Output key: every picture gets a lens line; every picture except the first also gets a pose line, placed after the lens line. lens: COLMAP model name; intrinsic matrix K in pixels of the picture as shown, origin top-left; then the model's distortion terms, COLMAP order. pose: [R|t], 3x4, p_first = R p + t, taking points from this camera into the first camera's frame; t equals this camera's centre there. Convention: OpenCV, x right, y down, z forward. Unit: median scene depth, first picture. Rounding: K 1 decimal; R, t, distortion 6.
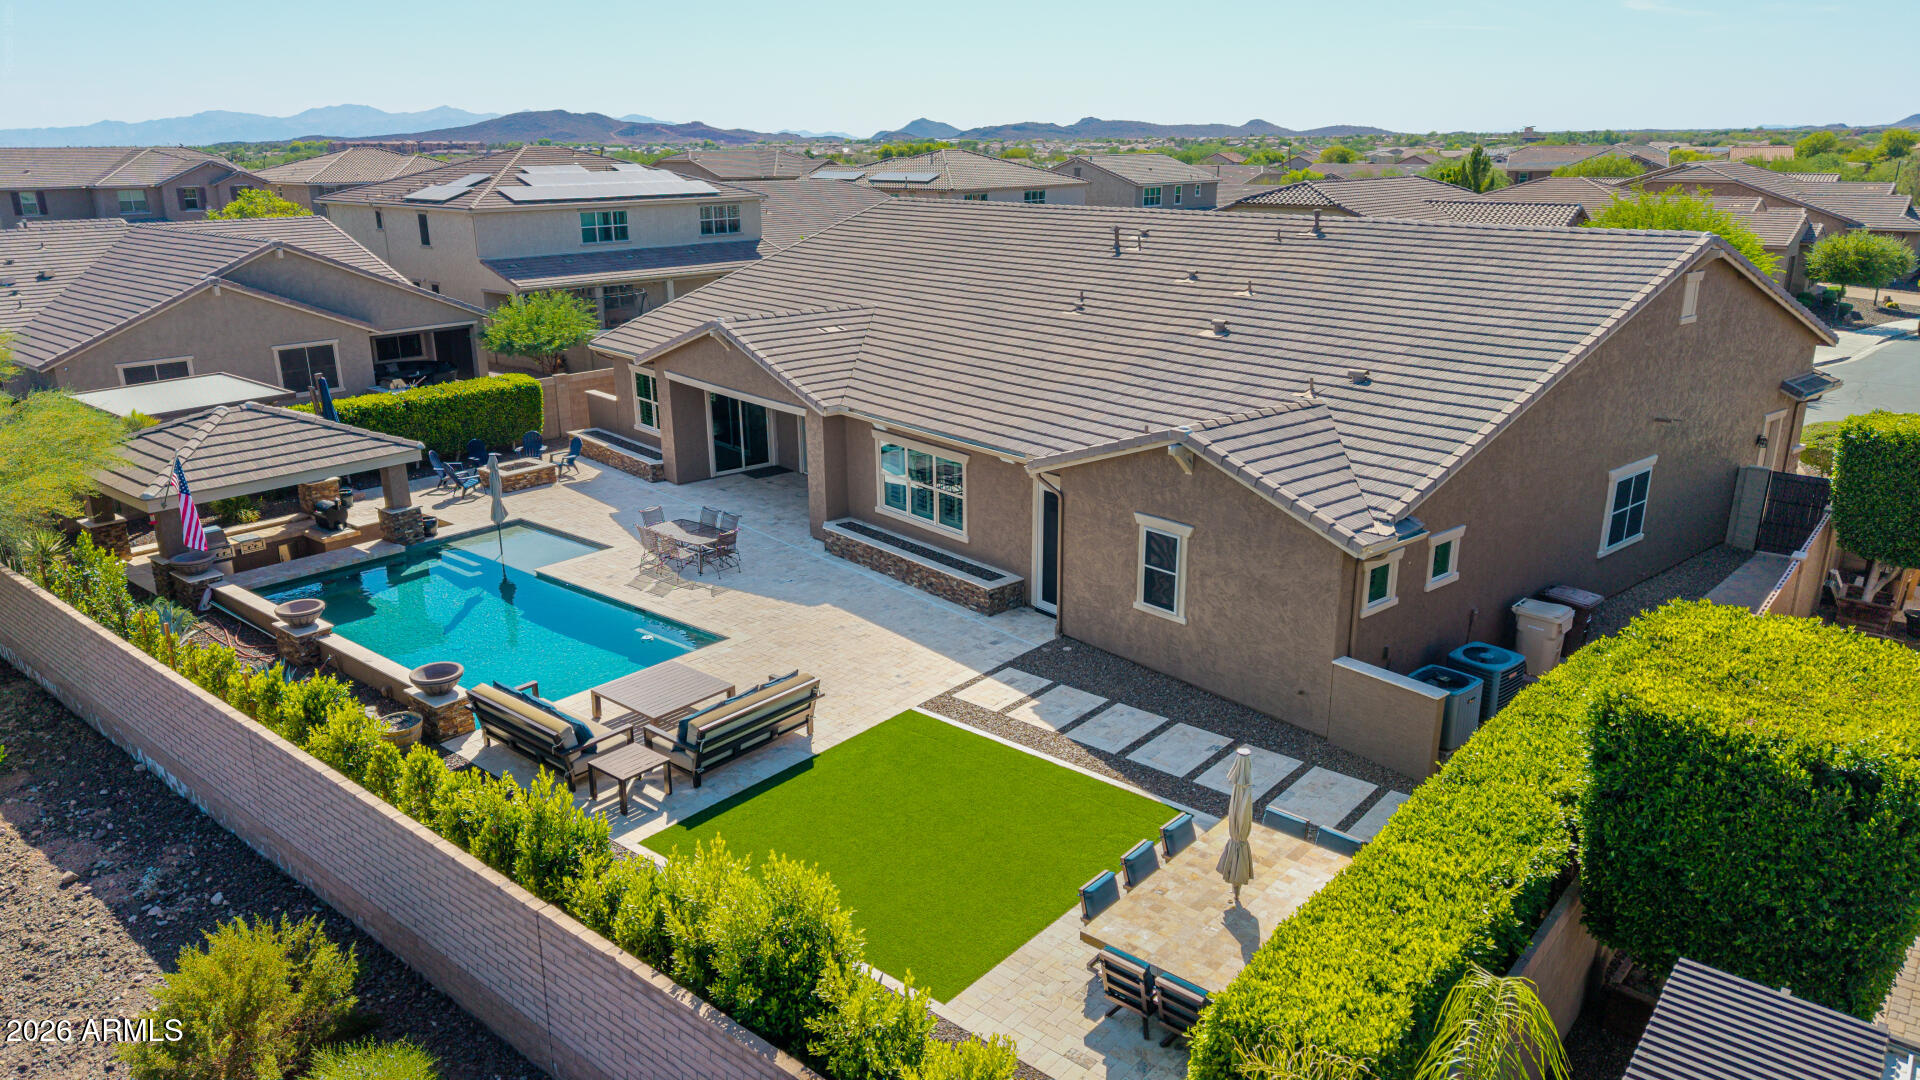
lens RADIAL K [[1283.5, 0, 930.3], [0, 1283.5, 588.9], [0, 0, 1]] dist [0.004261, -0.003236]
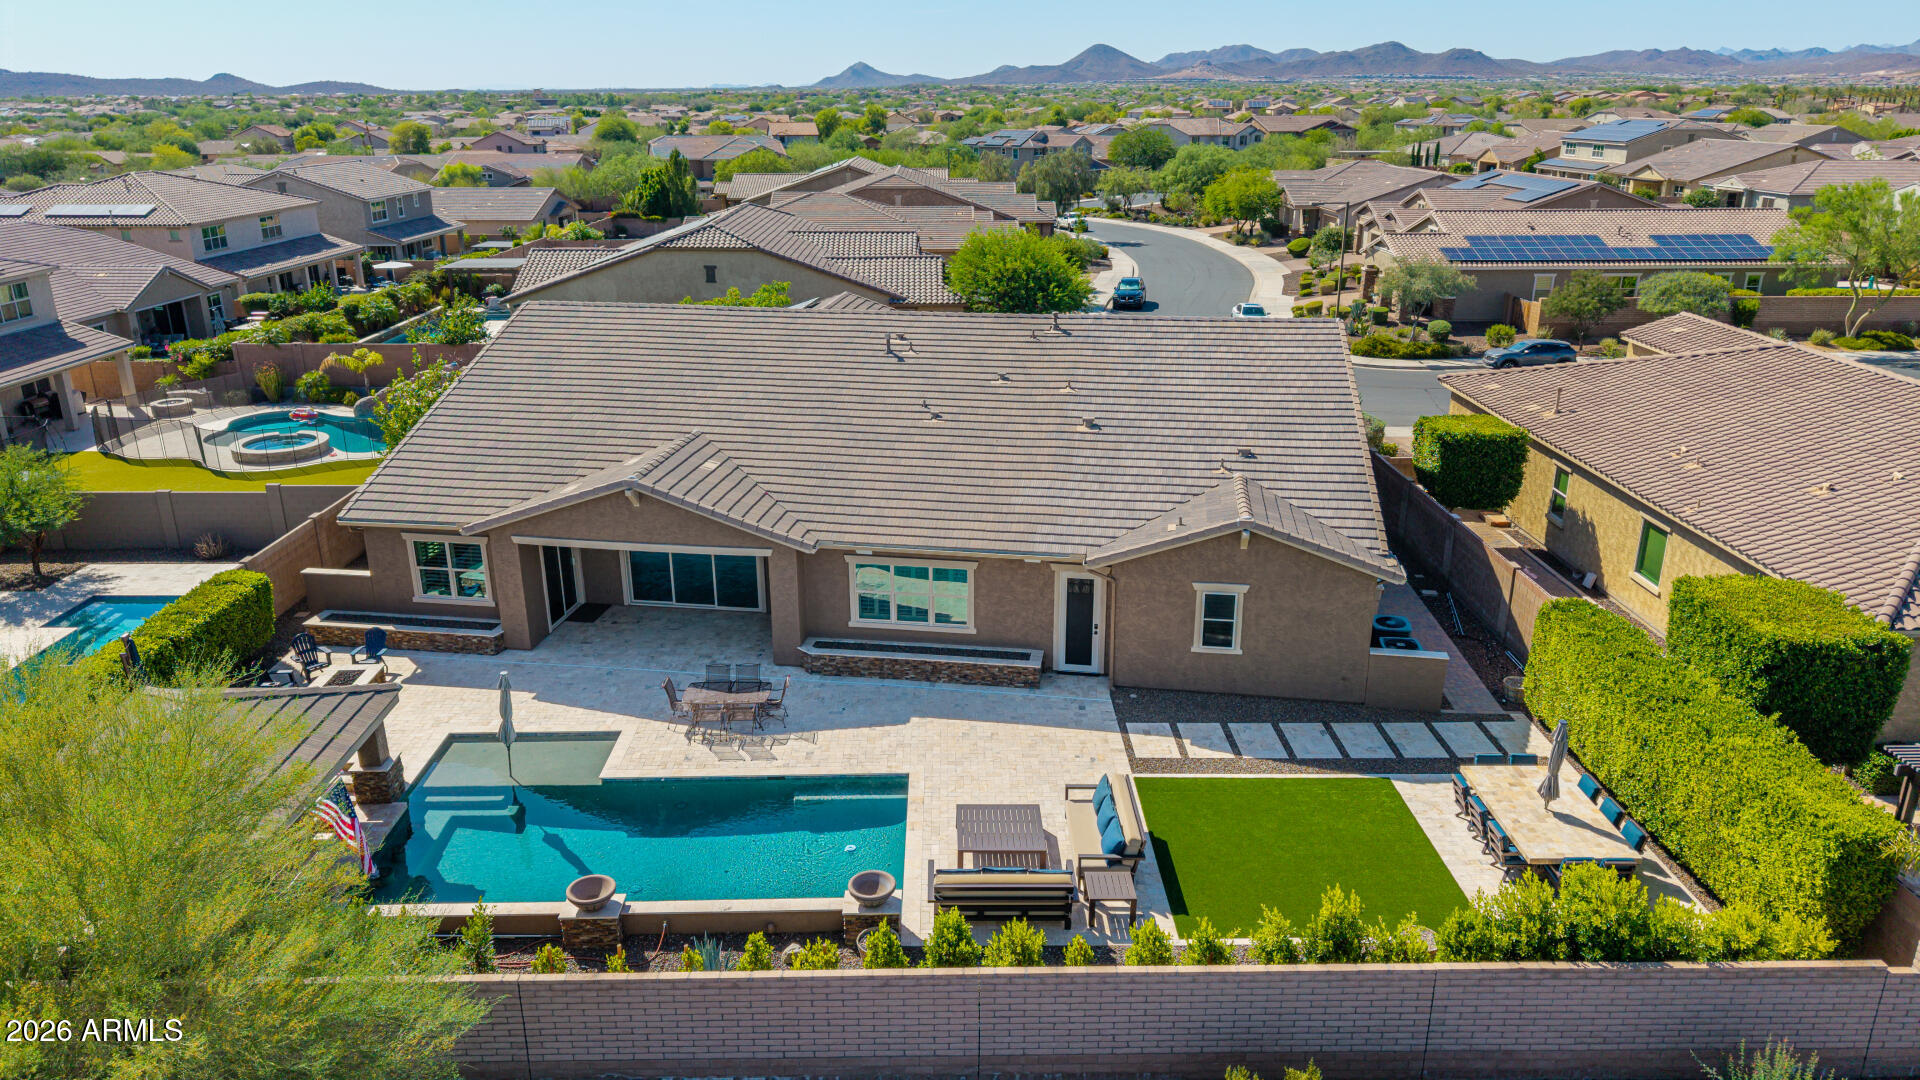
lens RADIAL K [[1294.0, 0, 960.0], [0, 1294.0, 540.0], [0, 0, 1]] dist [0.003087, -0.003119]
pose [[0.747532, -0.214062, 0.628788, -0.688498], [0.218091, 0.973265, 0.072058, -0.202036], [-0.627402, 0.083268, 0.774231, 0.076797]]
